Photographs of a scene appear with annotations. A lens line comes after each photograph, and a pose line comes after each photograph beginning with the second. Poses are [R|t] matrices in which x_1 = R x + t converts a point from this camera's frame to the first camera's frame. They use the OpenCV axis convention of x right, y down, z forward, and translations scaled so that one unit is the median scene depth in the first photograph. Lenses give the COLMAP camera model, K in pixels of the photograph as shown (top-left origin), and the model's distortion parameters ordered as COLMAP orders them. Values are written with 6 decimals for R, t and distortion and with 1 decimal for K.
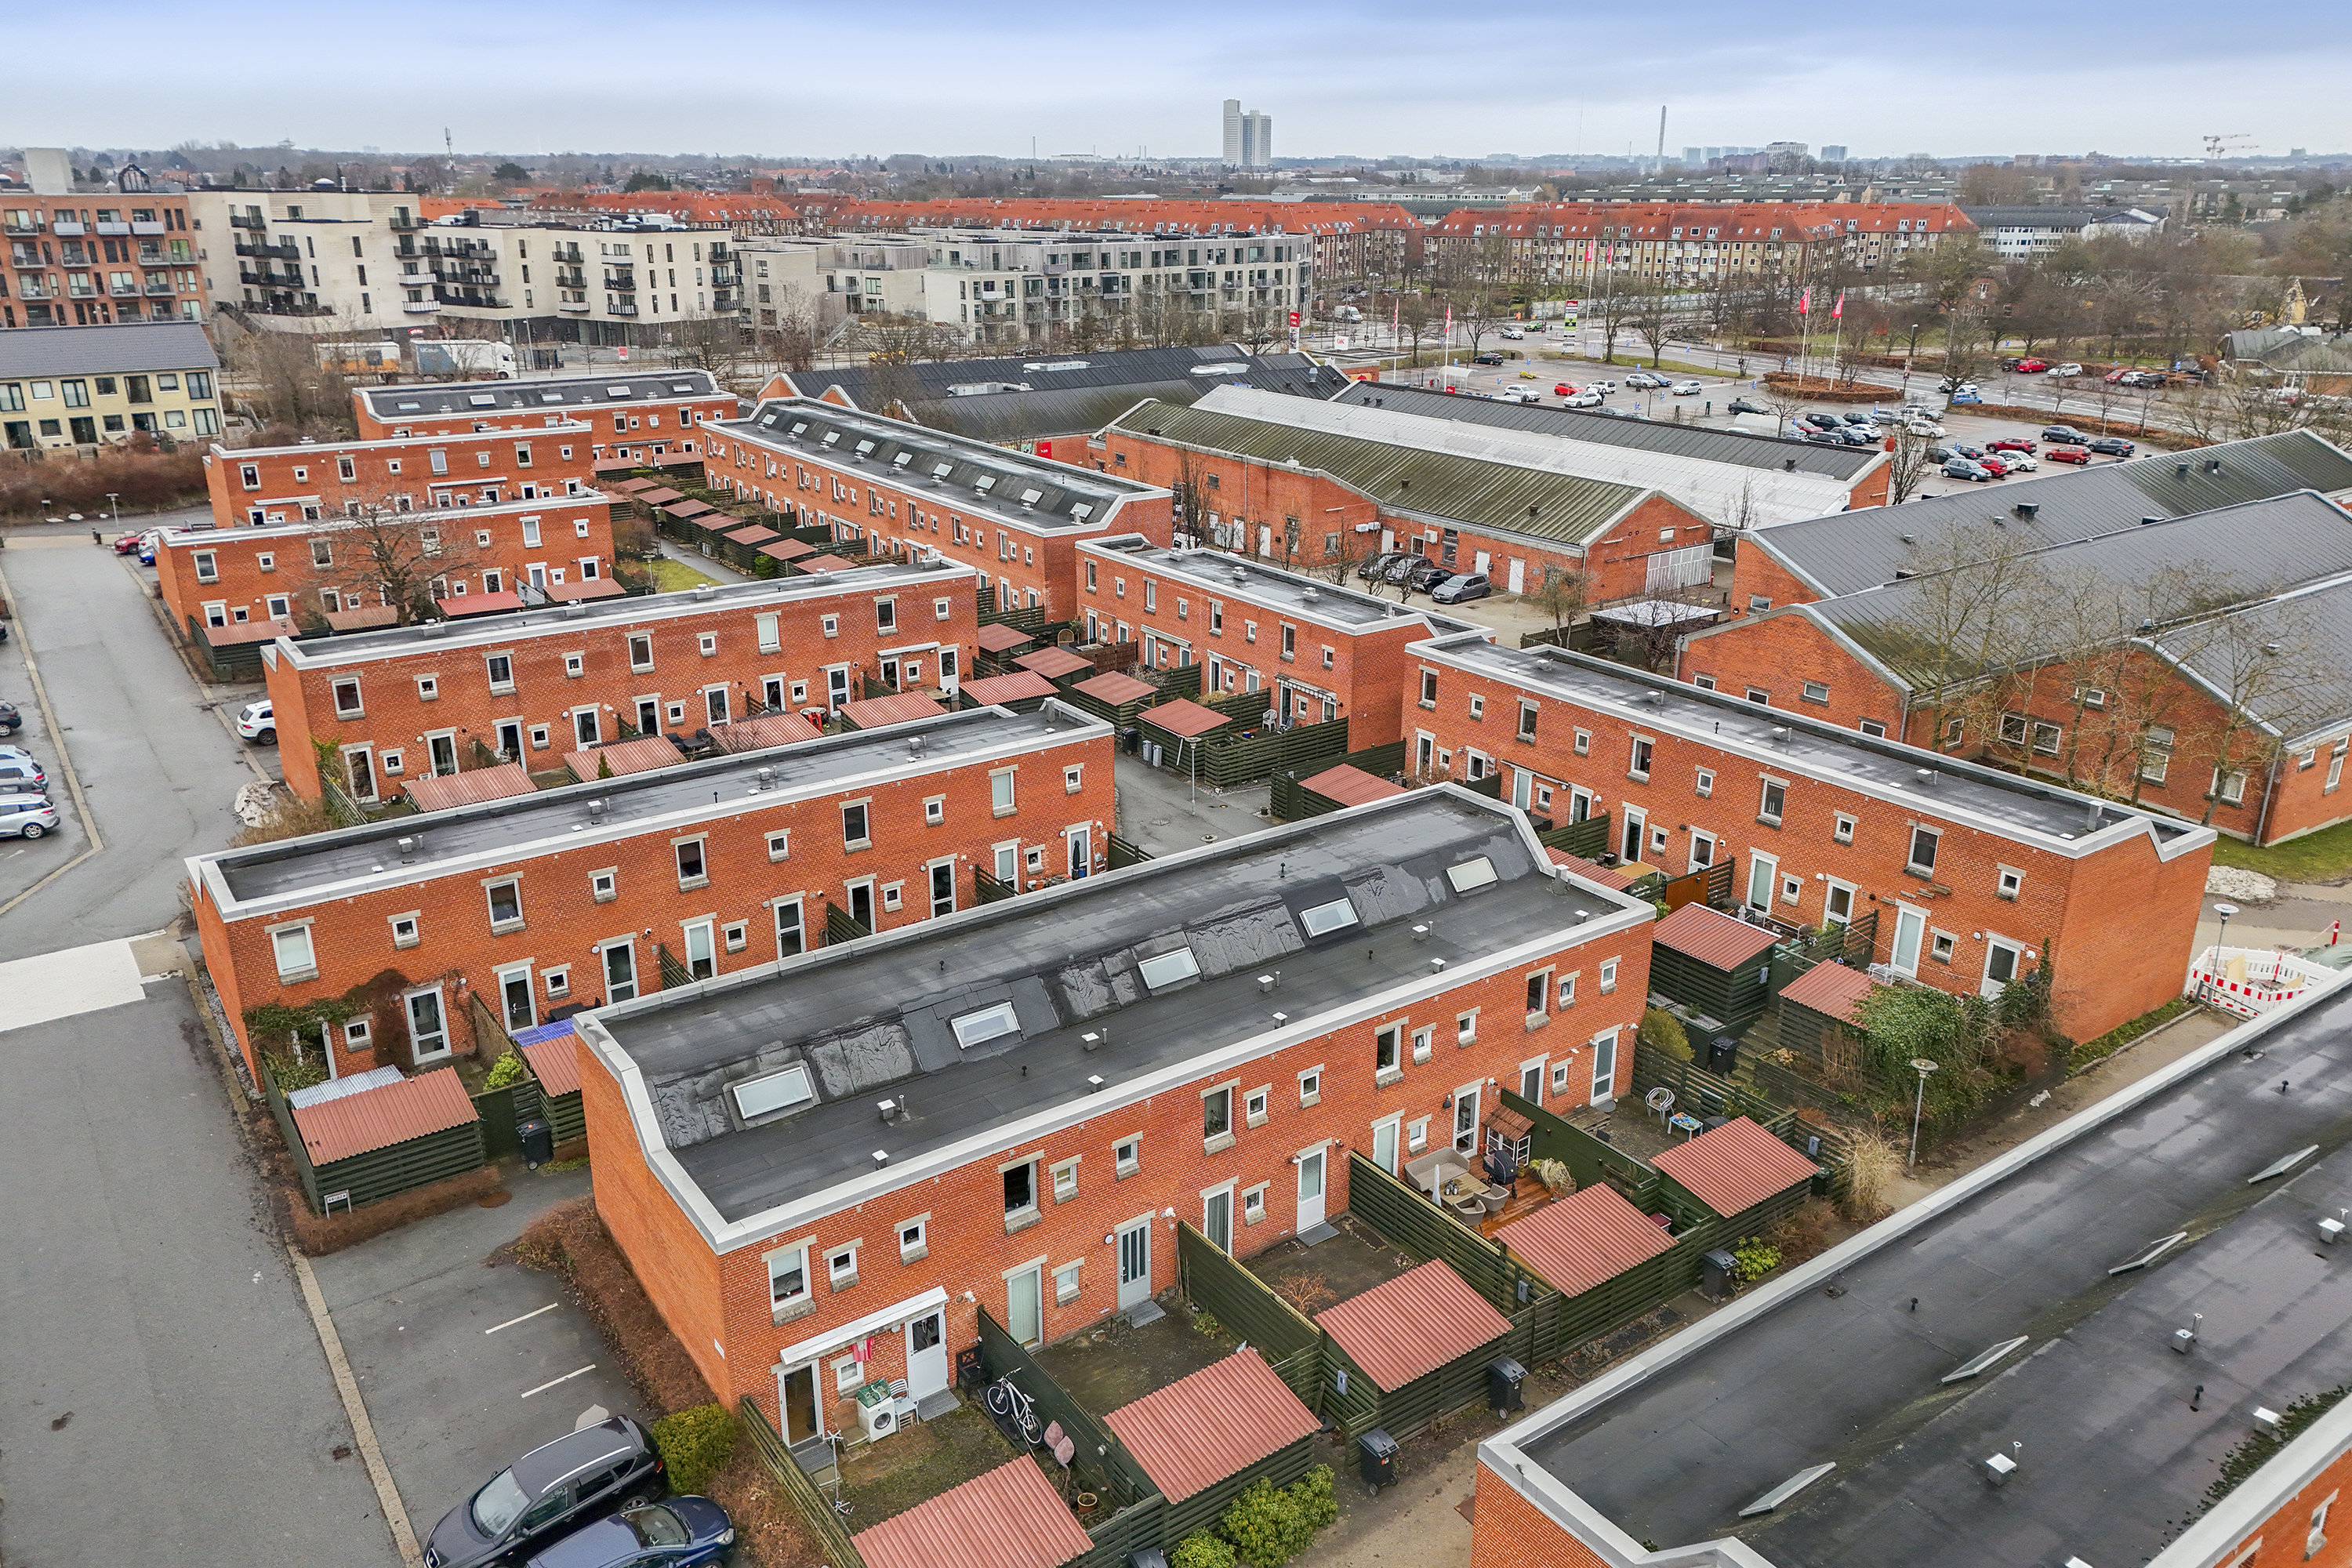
lens RADIAL K [[1724.8, 0, 1169.4], [0, 1724.8, 781.0], [0, 0, 1]] dist [0.082508, -0.063006]
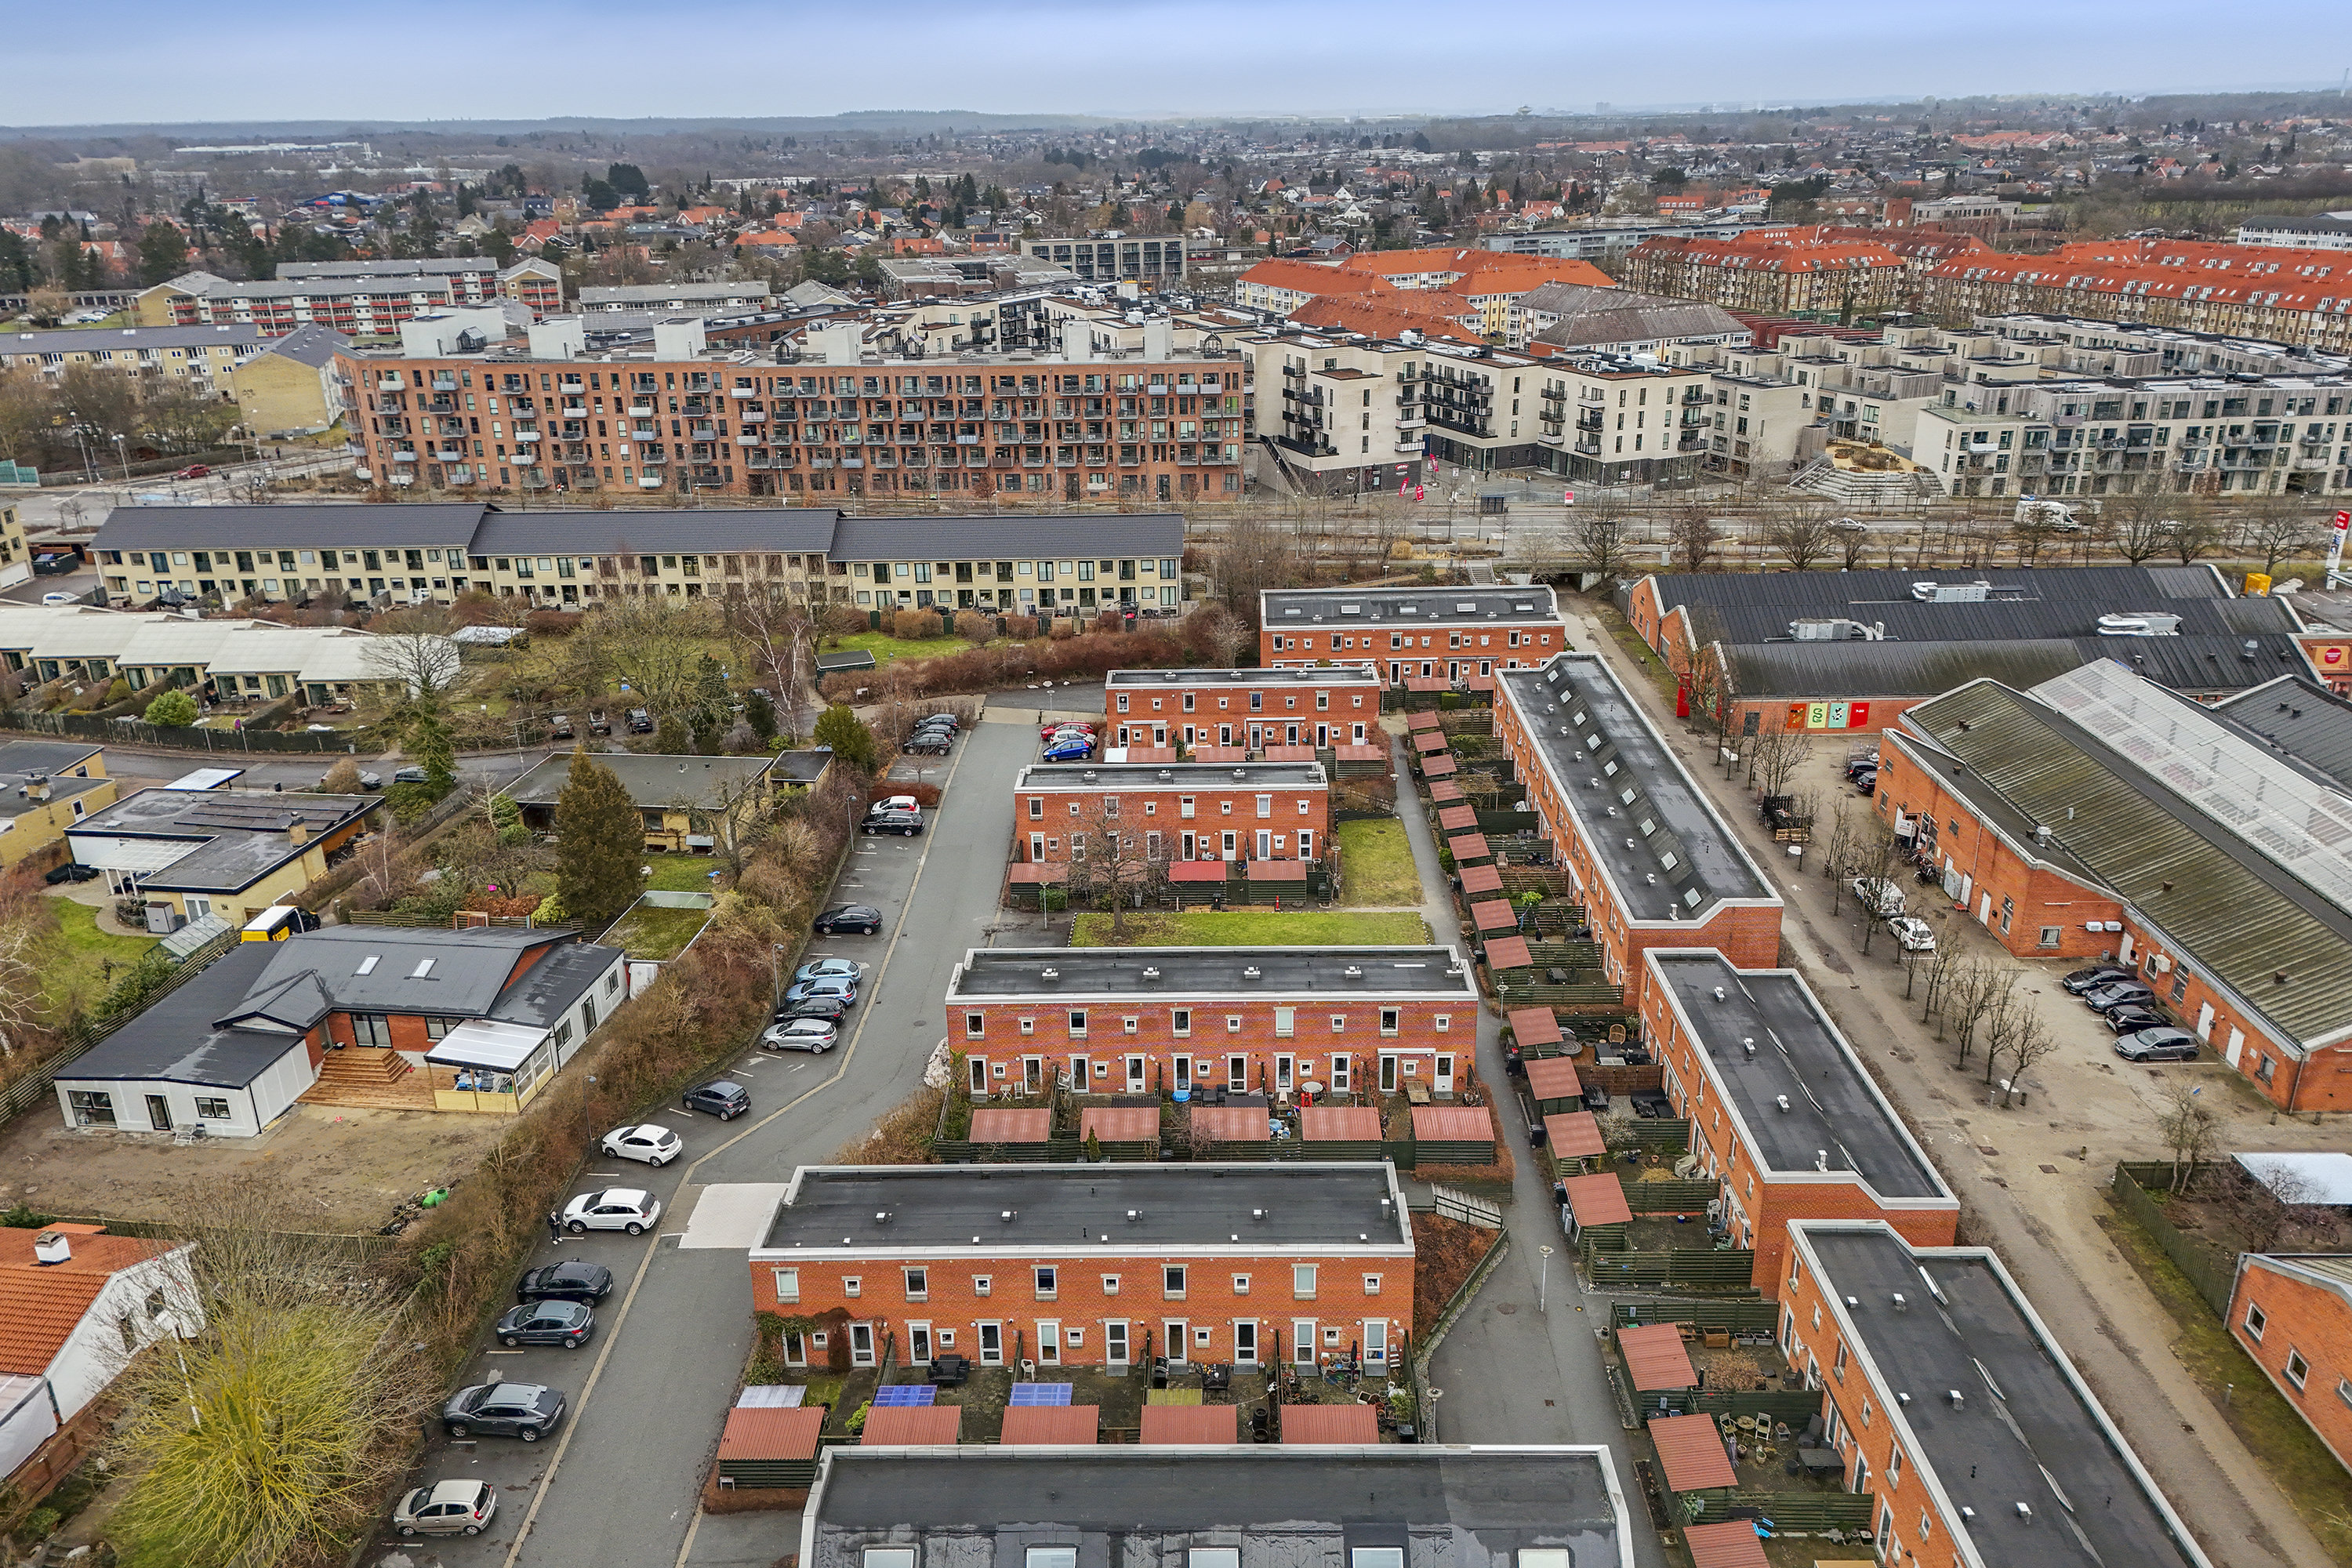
lens RADIAL K [[1724.8, 0, 1172.0], [0, 1724.8, 782.5], [0, 0, 1]] dist [0.082508, -0.063006]
pose [[0.804330, 0.196995, -0.560576, 0.151534], [-0.178418, 0.979978, 0.088379, -0.145889], [0.566762, 0.028931, 0.823373, -0.026768]]
